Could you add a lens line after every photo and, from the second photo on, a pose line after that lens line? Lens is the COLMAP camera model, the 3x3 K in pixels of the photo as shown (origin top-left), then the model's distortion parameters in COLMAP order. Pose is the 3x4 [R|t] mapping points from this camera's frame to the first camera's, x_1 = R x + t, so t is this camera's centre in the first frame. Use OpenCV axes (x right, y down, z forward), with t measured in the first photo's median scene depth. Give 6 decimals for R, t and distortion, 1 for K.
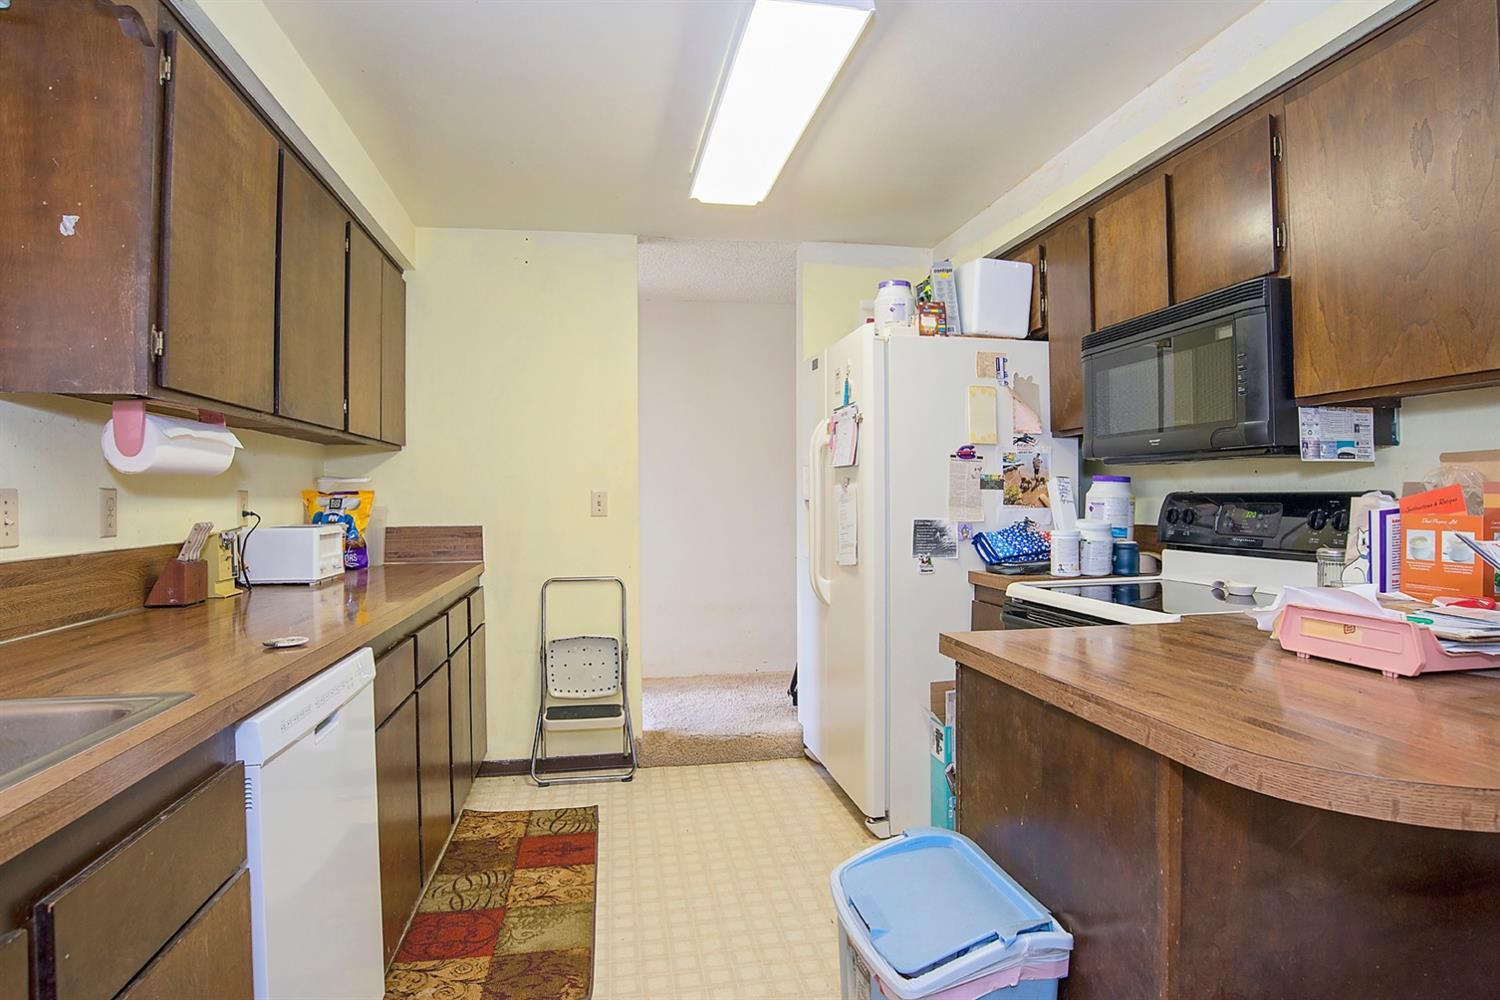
lens RADIAL K [[833.0, 0, 686.1], [0, 833.0, 496.0], [0, 0, 1]] dist [-0.032223, 0.055728]
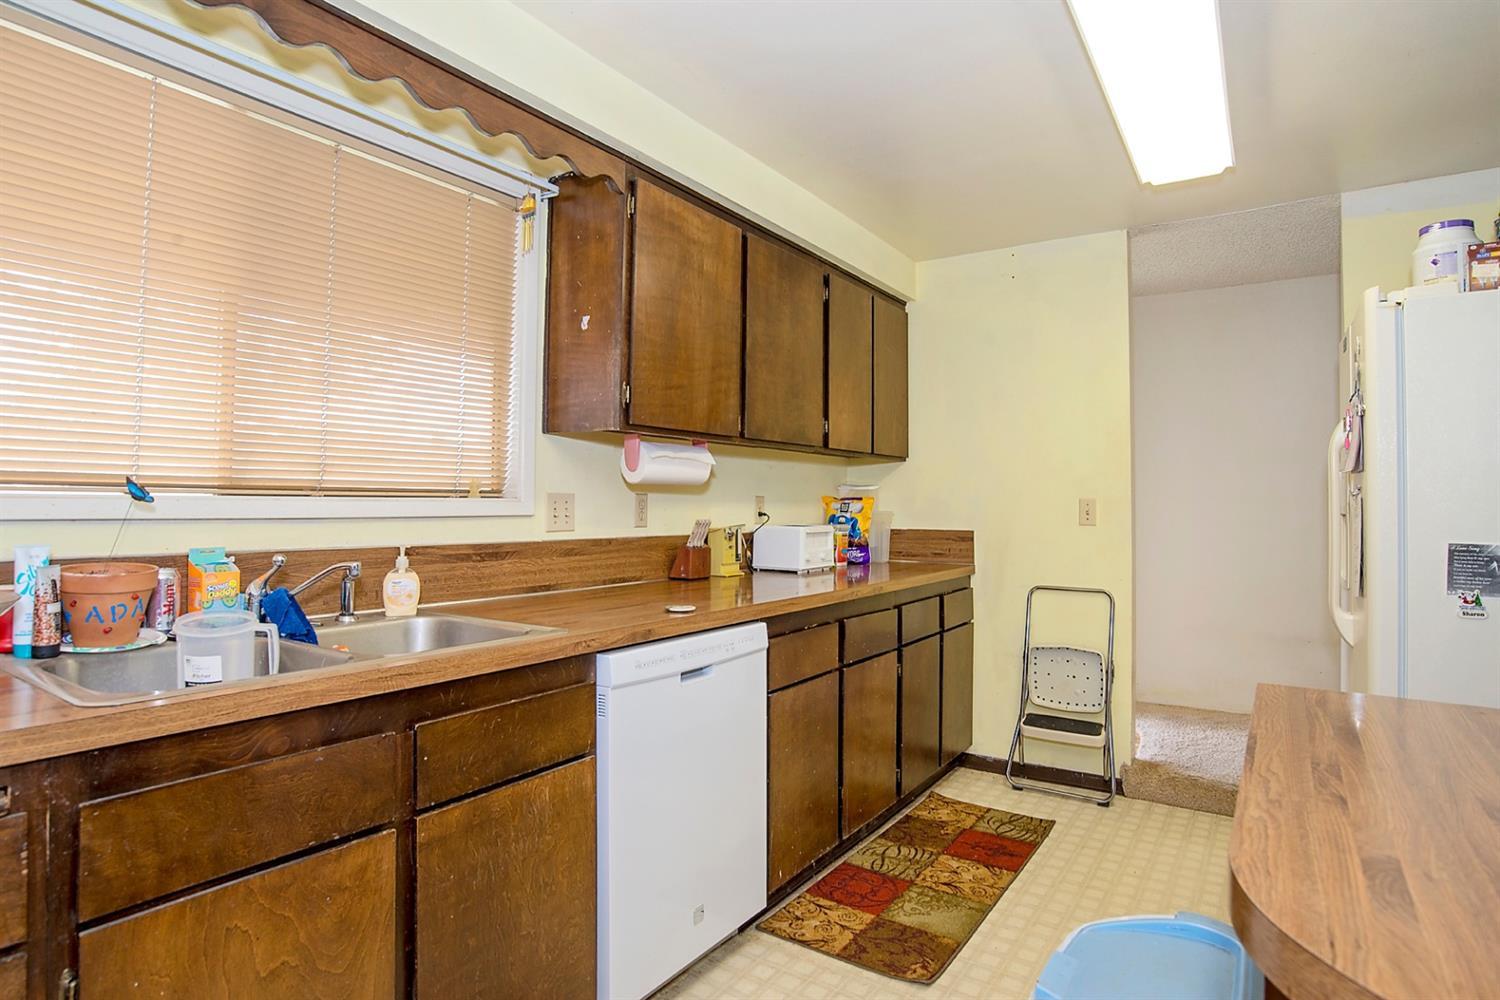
lens RADIAL K [[790.2, 0, 753.4], [0, 790.2, 485.0], [0, 0, 1]] dist [-0.002577, 0.000380]
pose [[0.755623, -0.002311, -0.655003, 0.241600], [-0.012654, 0.999756, -0.018126, -0.001227], [0.654885, 0.021985, 0.755409, 0.057593]]
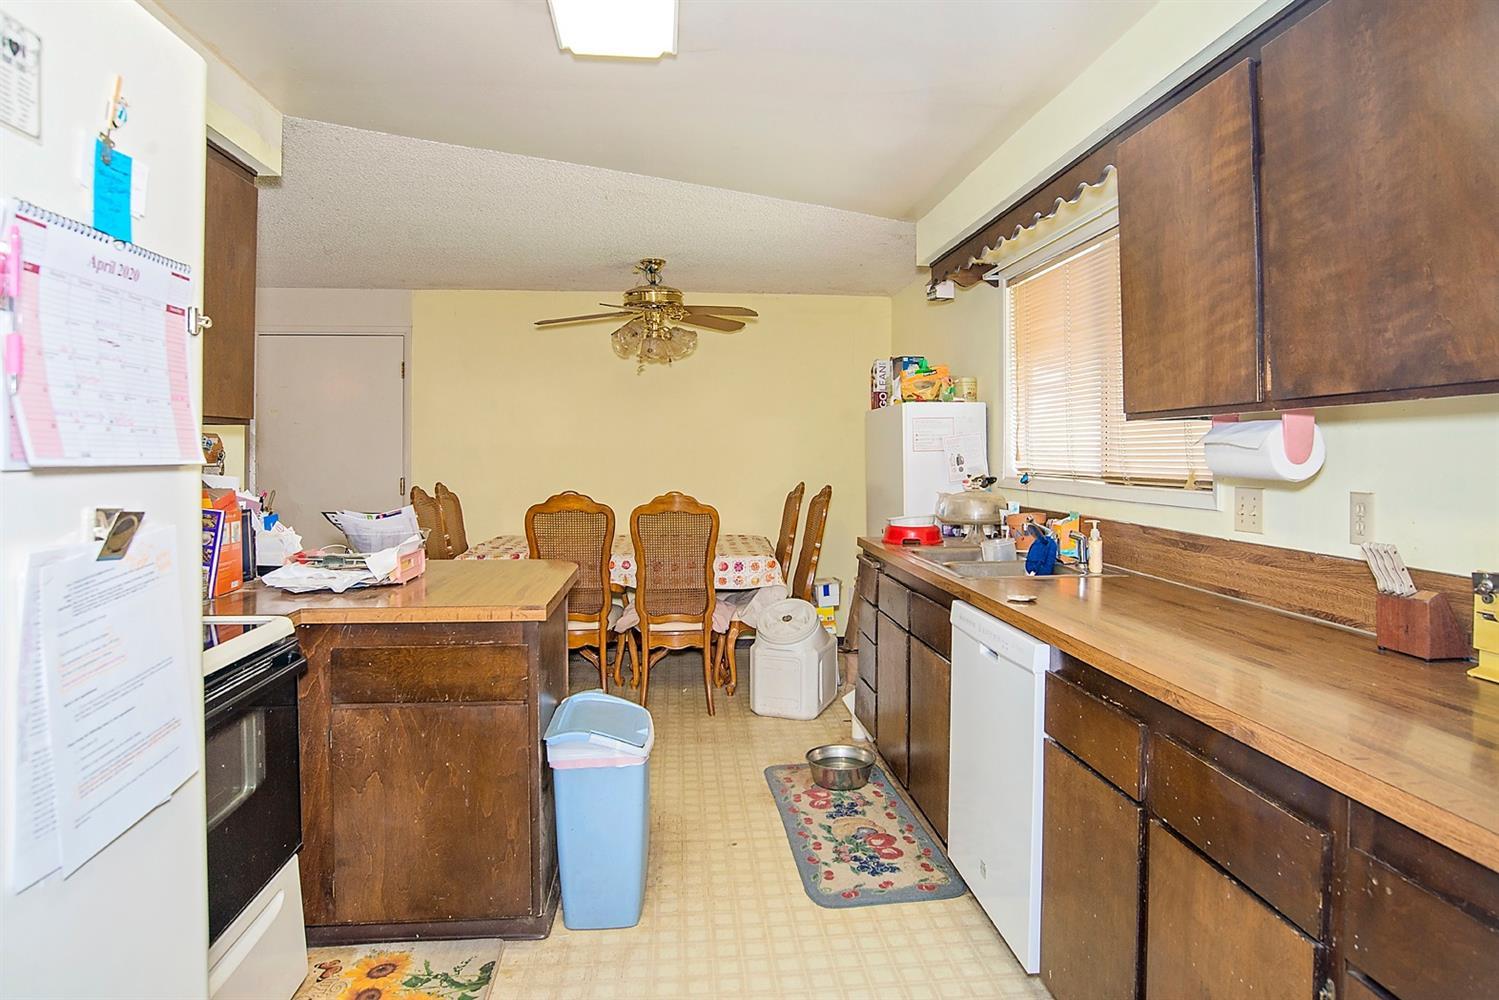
lens RADIAL K [[789.7, 0, 752.9], [0, 789.7, 485.1], [0, 0, 1]] dist [-0.002577, 0.000380]
pose [[-0.999946, 0.010392, -0.000307, -0.012108], [0.010374, 0.999262, 0.036981, -0.038369], [0.000691, 0.036976, -0.999316, 1.259679]]
